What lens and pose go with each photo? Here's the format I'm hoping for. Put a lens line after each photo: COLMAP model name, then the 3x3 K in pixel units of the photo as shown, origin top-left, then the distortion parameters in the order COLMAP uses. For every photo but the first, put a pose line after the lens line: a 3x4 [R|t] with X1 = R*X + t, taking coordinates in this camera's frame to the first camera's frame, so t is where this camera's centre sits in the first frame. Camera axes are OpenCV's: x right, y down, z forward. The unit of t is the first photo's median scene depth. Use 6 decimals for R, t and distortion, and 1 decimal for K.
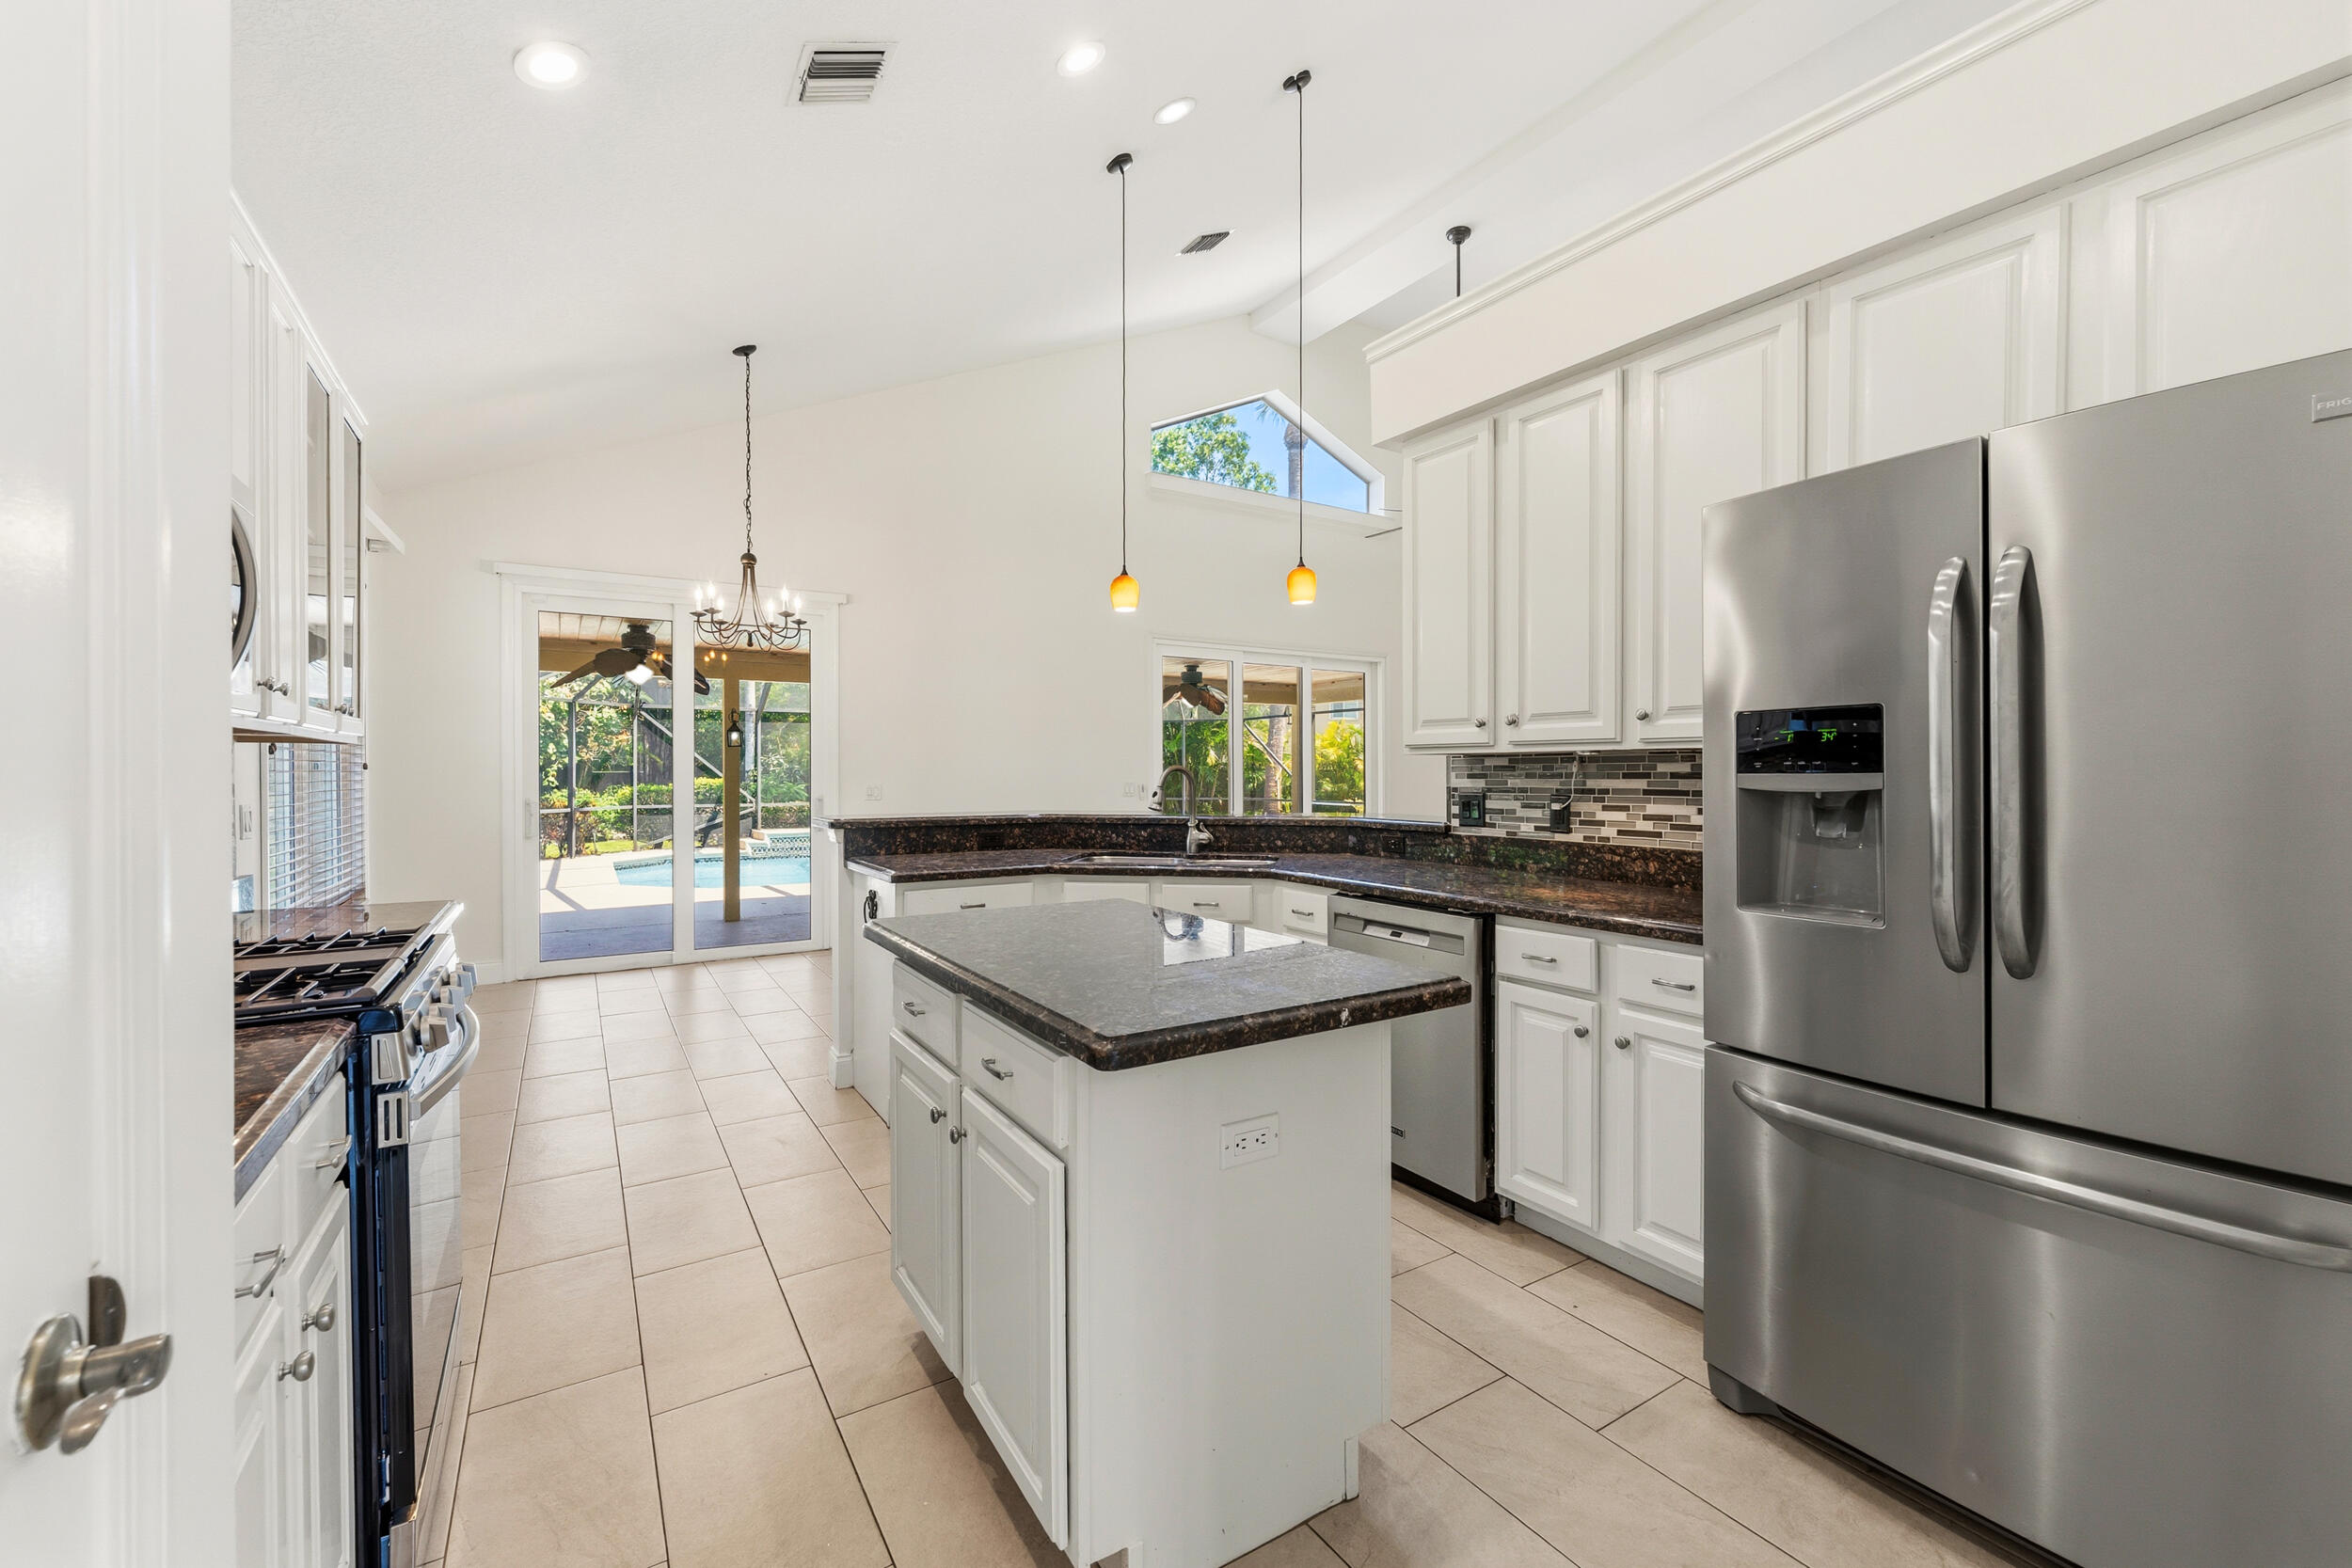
lens RADIAL K [[955.0, 0, 1167.9], [0, 955.0, 780.4], [0, 0, 1]] dist [0.000904, 0.000050]
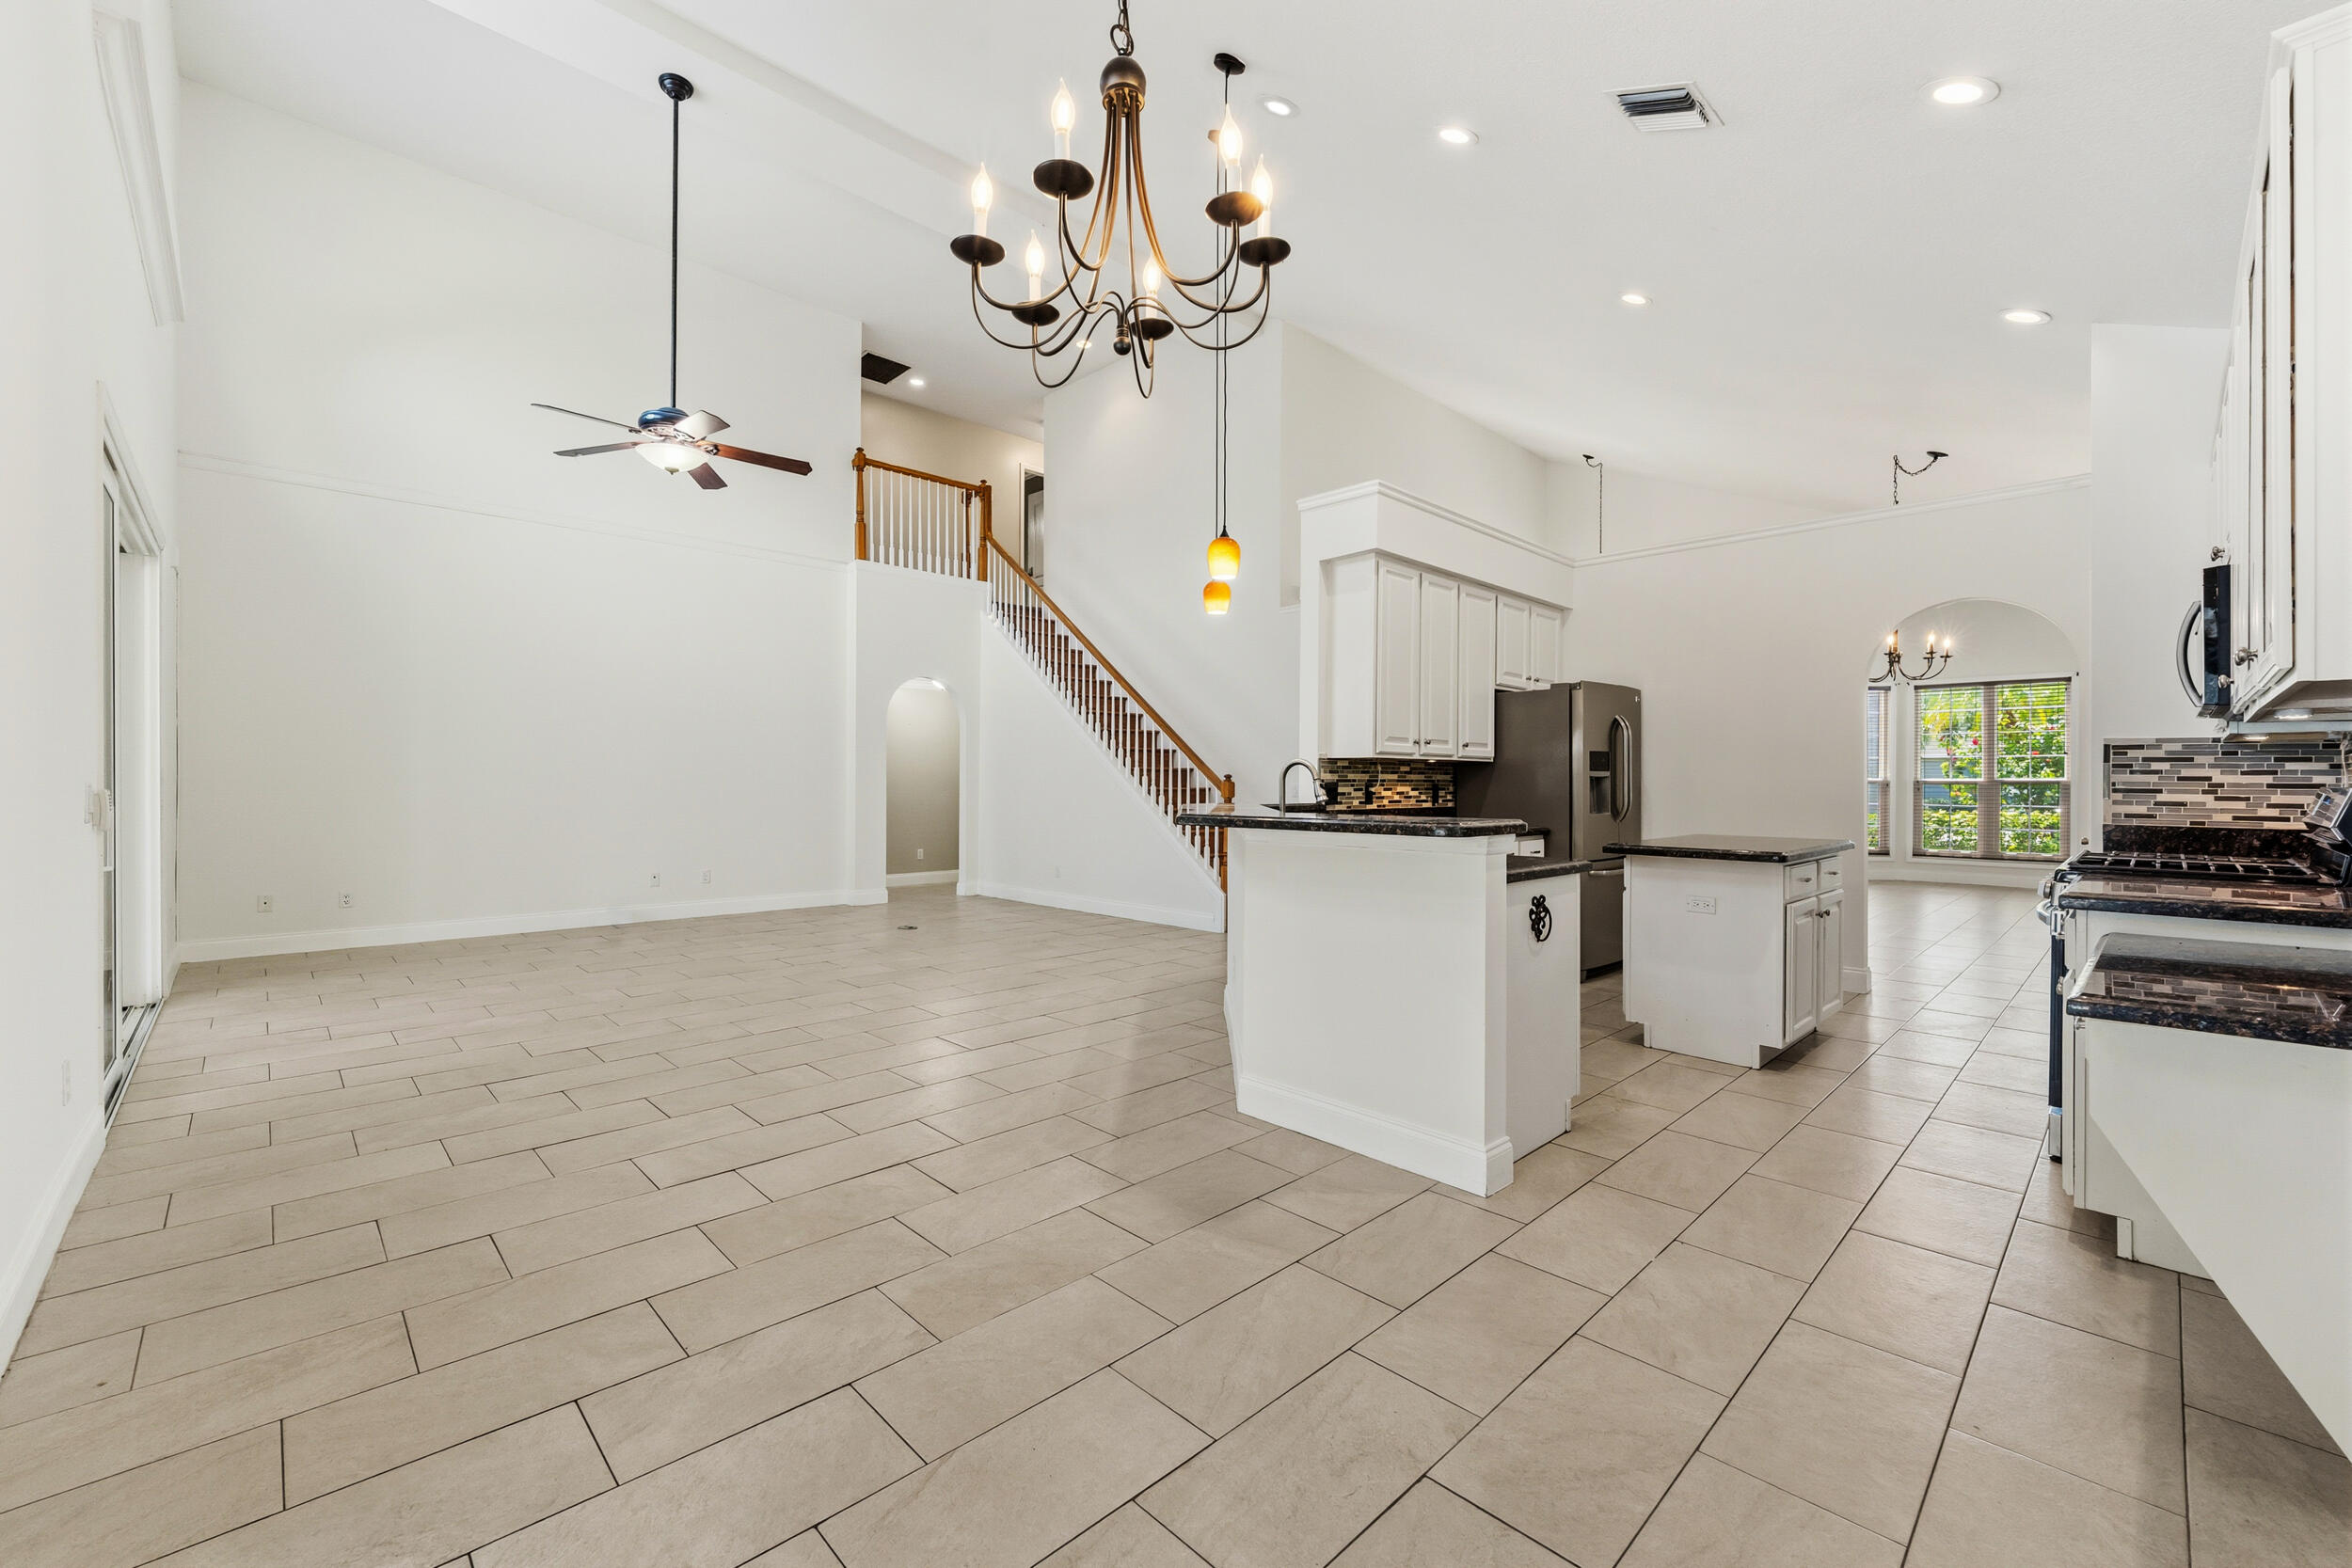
lens RADIAL K [[955.0, 0, 1163.8], [0, 955.0, 788.0], [0, 0, 1]] dist [0.000904, 0.000050]
pose [[-0.199324, -0.001113, 0.979933, -1.246431], [0.008773, 0.999957, 0.002920, 0.016020], [-0.979894, 0.009179, -0.199306, 1.724272]]
